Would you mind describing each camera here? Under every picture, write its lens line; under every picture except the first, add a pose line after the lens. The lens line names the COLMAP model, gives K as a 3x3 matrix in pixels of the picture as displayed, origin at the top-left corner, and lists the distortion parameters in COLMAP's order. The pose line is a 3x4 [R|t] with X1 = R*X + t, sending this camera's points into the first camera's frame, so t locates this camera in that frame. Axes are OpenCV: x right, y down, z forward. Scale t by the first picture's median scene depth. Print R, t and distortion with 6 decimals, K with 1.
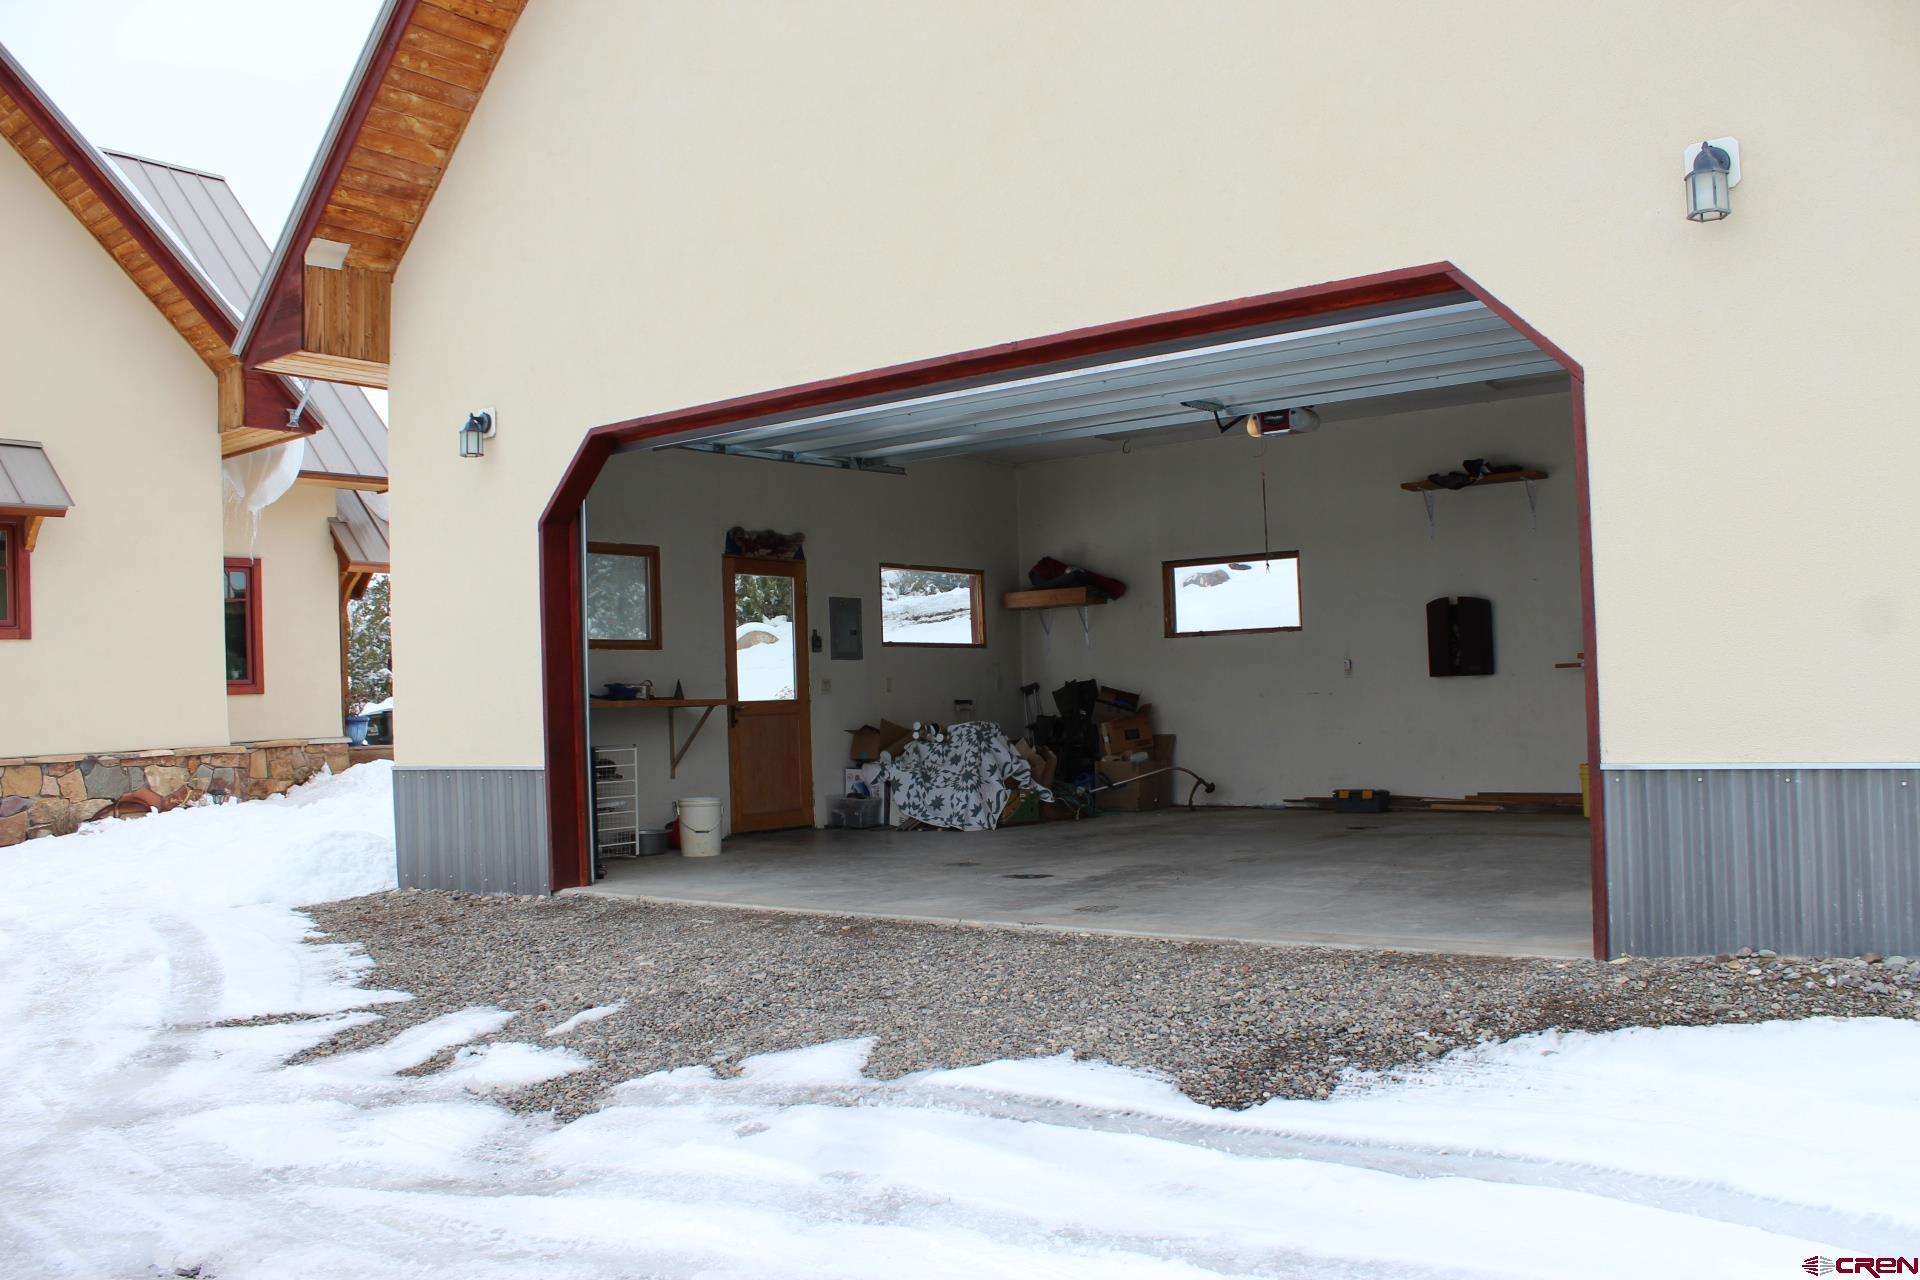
lens RADIAL K [[1577.7, 0, 988.9], [0, 1577.7, 642.2], [0, 0, 1]] dist [-0.092619, 0.002330]
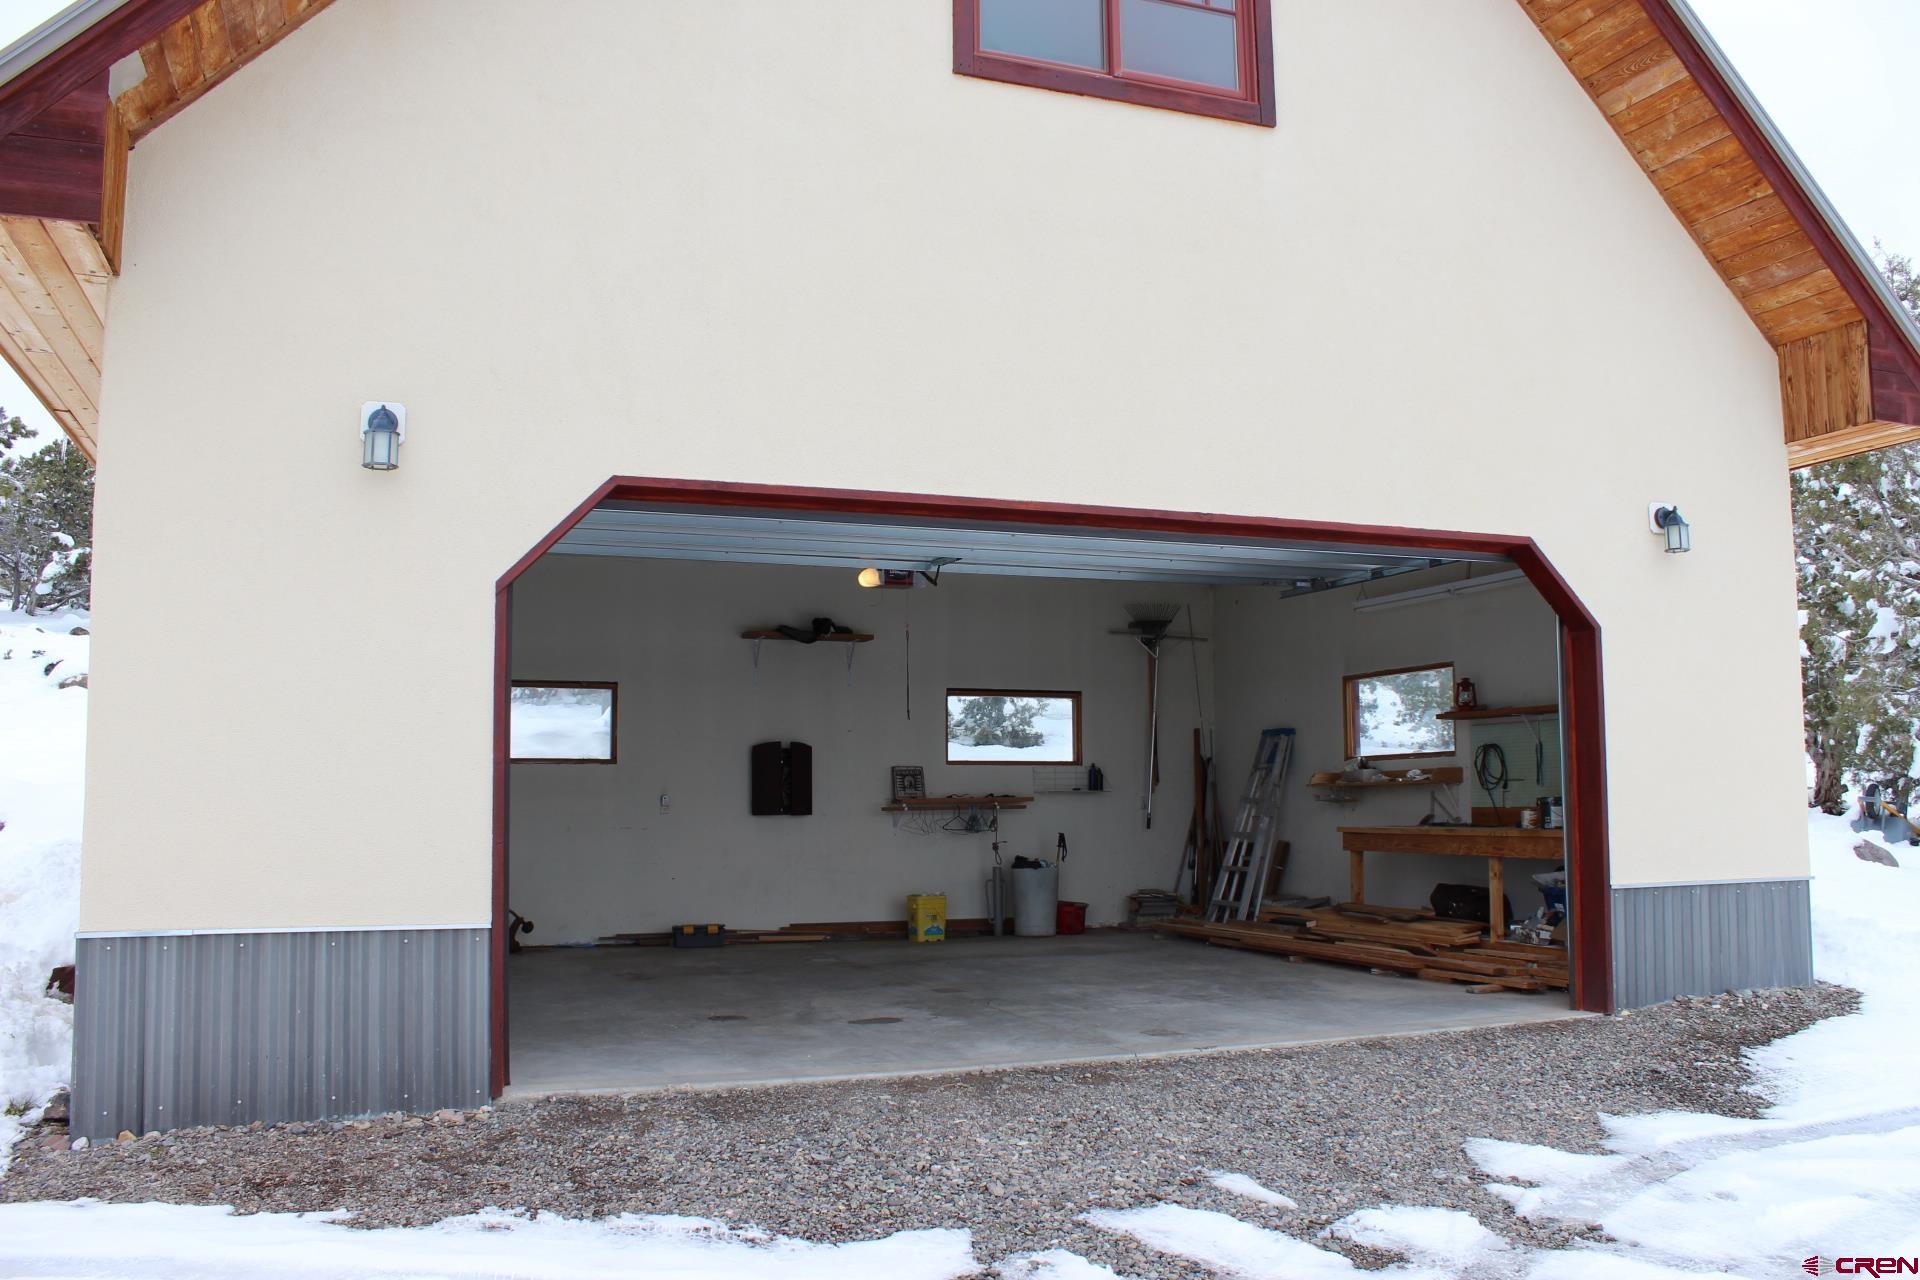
lens RADIAL K [[1577.7, 0, 988.9], [0, 1577.7, 642.2], [0, 0, 1]] dist [-0.092619, 0.002330]
pose [[0.535144, 0.113040, 0.837164, -0.547276], [-0.042767, 0.993361, -0.106793, 0.013150], [-0.843678, 0.021347, 0.536425, 0.301997]]
